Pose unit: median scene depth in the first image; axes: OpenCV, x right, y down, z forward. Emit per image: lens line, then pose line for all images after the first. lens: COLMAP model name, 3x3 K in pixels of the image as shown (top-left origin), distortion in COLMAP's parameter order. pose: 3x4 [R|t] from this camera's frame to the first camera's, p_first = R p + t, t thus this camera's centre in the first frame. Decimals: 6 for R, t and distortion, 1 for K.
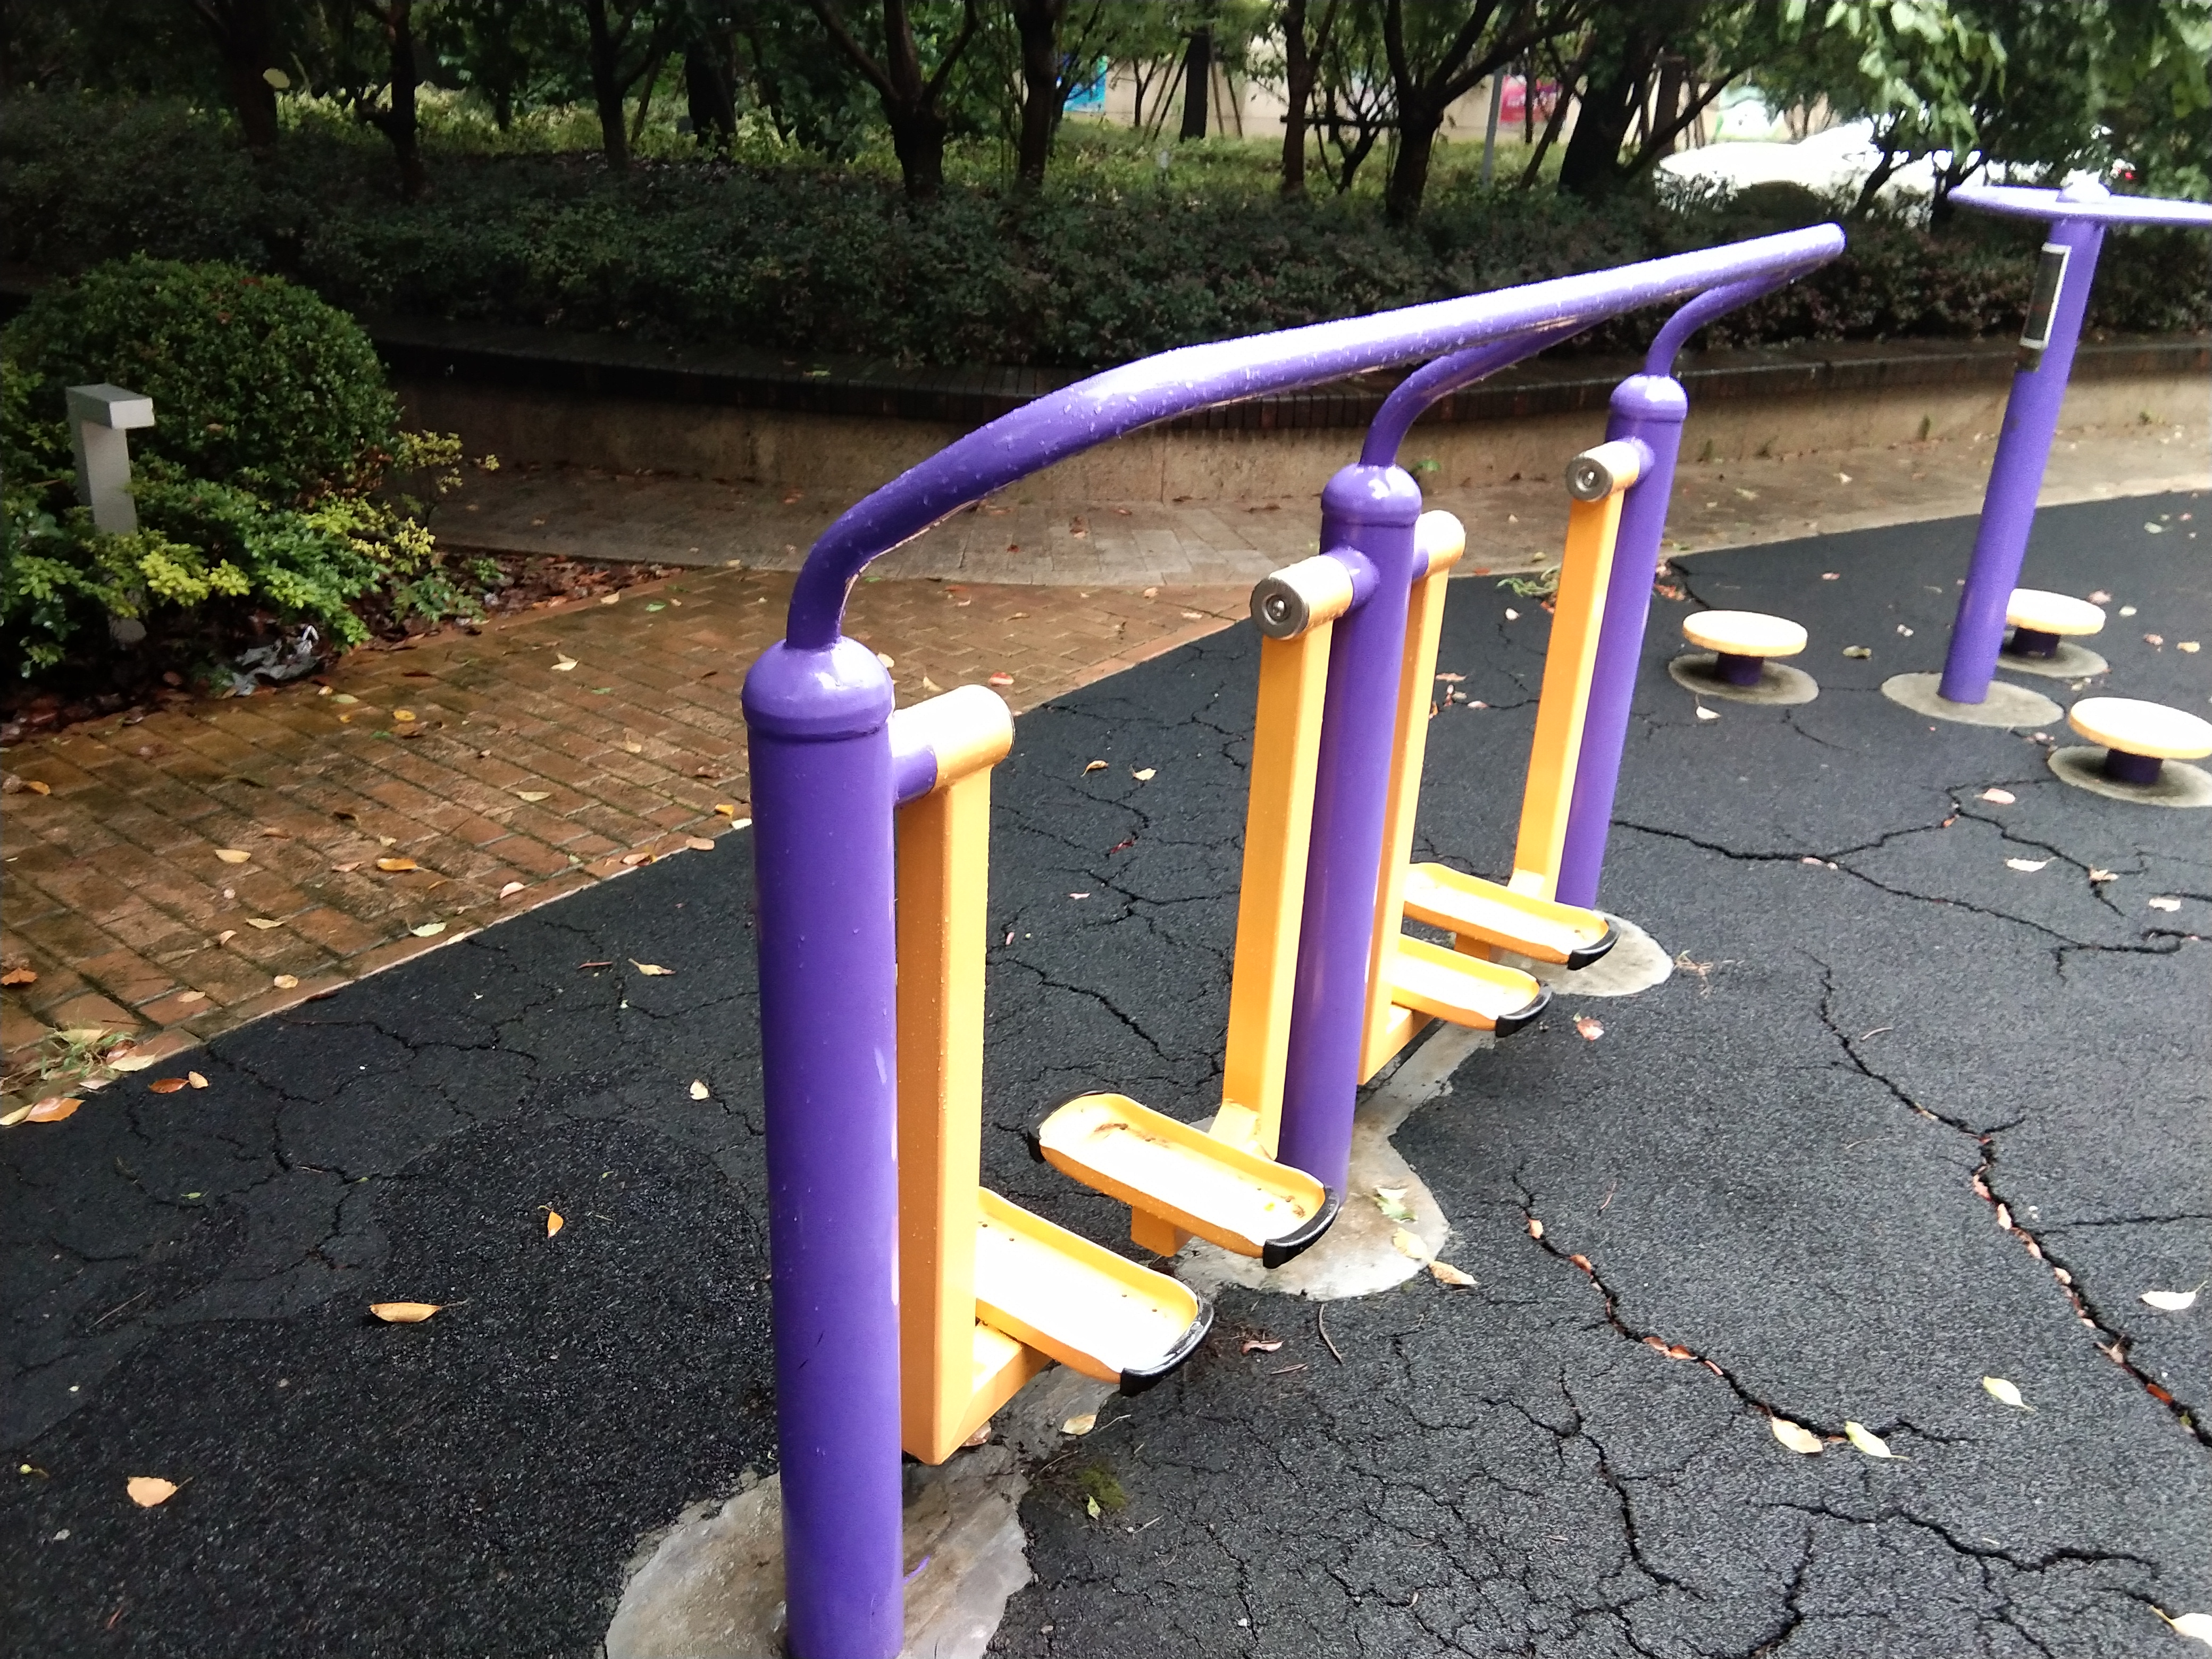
lens RADIAL K [[1766.4, 0, 1106.6], [0, 1766.4, 843.1], [0, 0, 1]] dist [0.098532, -0.143961]
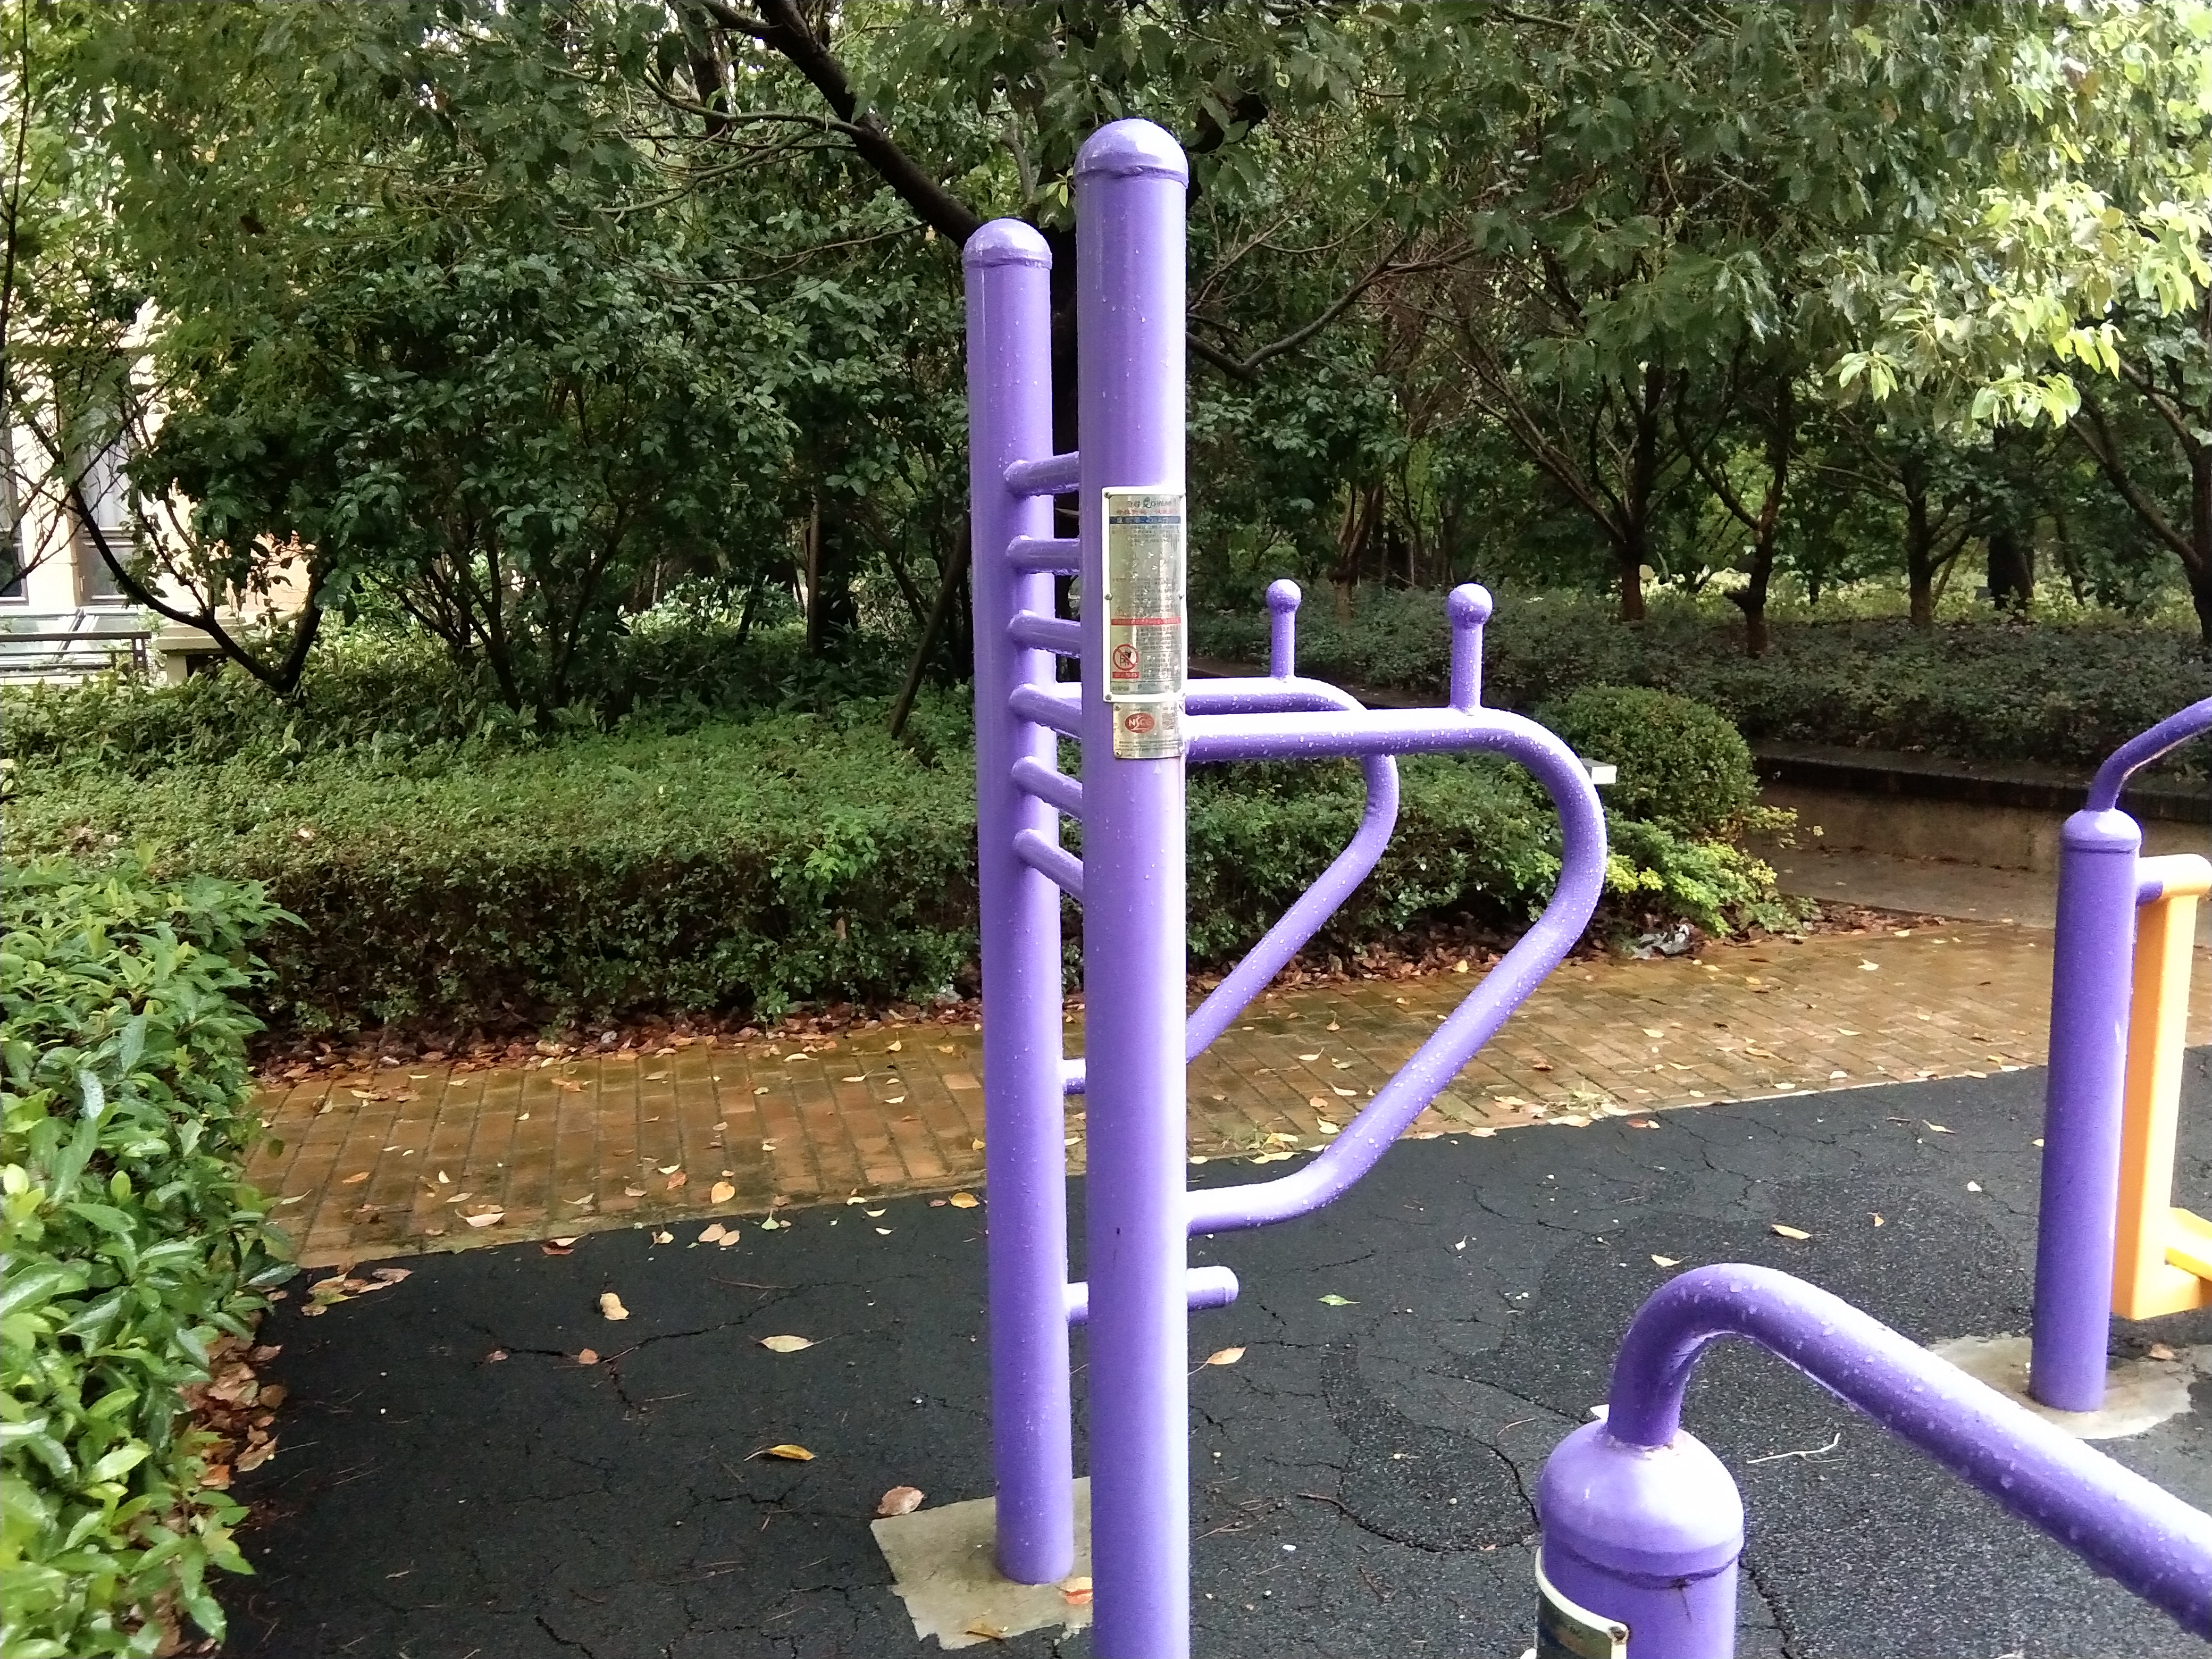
lens RADIAL K [[1766.4, 0, 1119.2], [0, 1766.4, 796.1], [0, 0, 1]] dist [0.098532, -0.143961]
pose [[0.794138, 0.037811, -0.606561, 0.060550], [-0.199947, 0.958755, -0.202013, 0.159241], [0.573905, 0.281706, 0.768944, -0.391857]]
